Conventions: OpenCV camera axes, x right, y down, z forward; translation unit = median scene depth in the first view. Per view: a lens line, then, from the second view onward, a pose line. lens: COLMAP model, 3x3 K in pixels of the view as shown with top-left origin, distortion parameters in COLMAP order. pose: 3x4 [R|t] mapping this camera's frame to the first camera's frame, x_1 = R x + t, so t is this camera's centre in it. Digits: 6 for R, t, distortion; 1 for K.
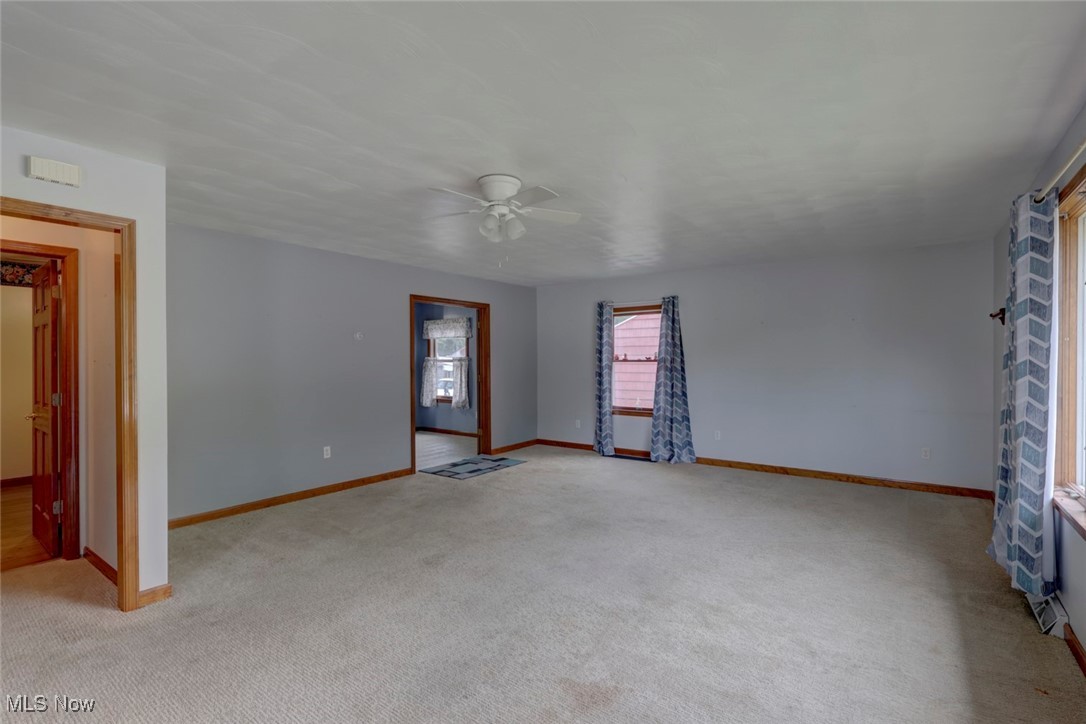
lens RADIAL K [[502.9, 0, 543.0], [0, 502.9, 362.0], [0, 0, 1]] dist [0.000741, 0.000745]
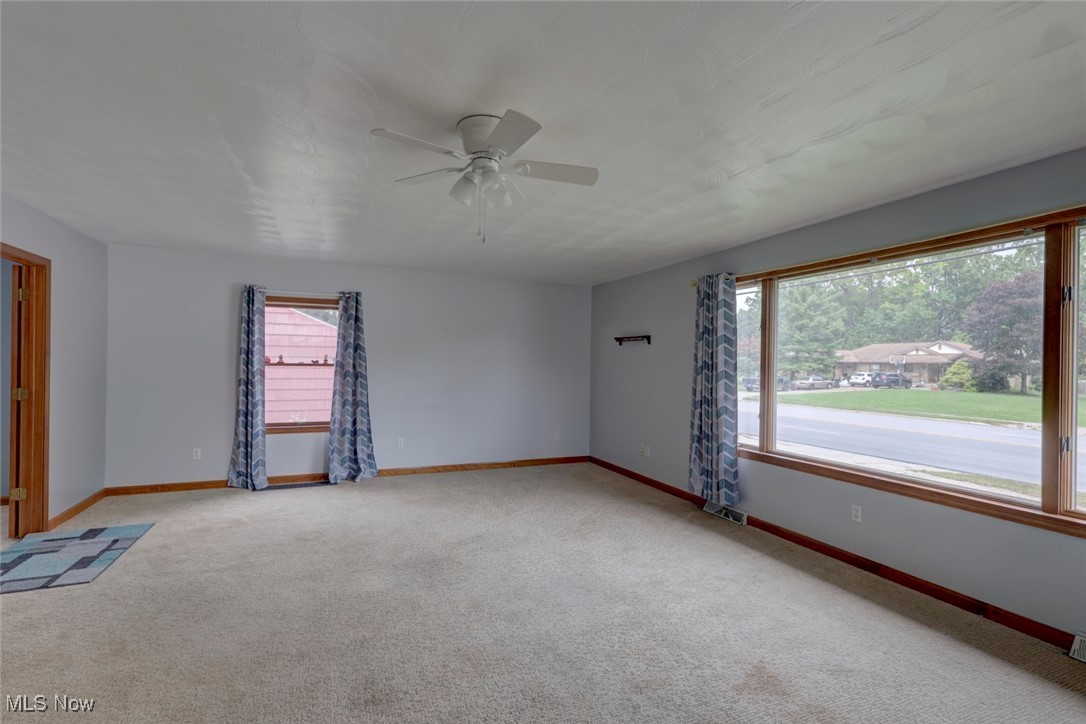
lens RADIAL K [[502.9, 0, 543.0], [0, 502.9, 362.0], [0, 0, 1]] dist [0.000741, 0.000745]
pose [[0.506251, 0.014759, 0.862260, -0.329175], [-0.010981, 0.999883, -0.010668, -0.002355], [-0.862316, -0.004068, 0.506354, 0.263252]]
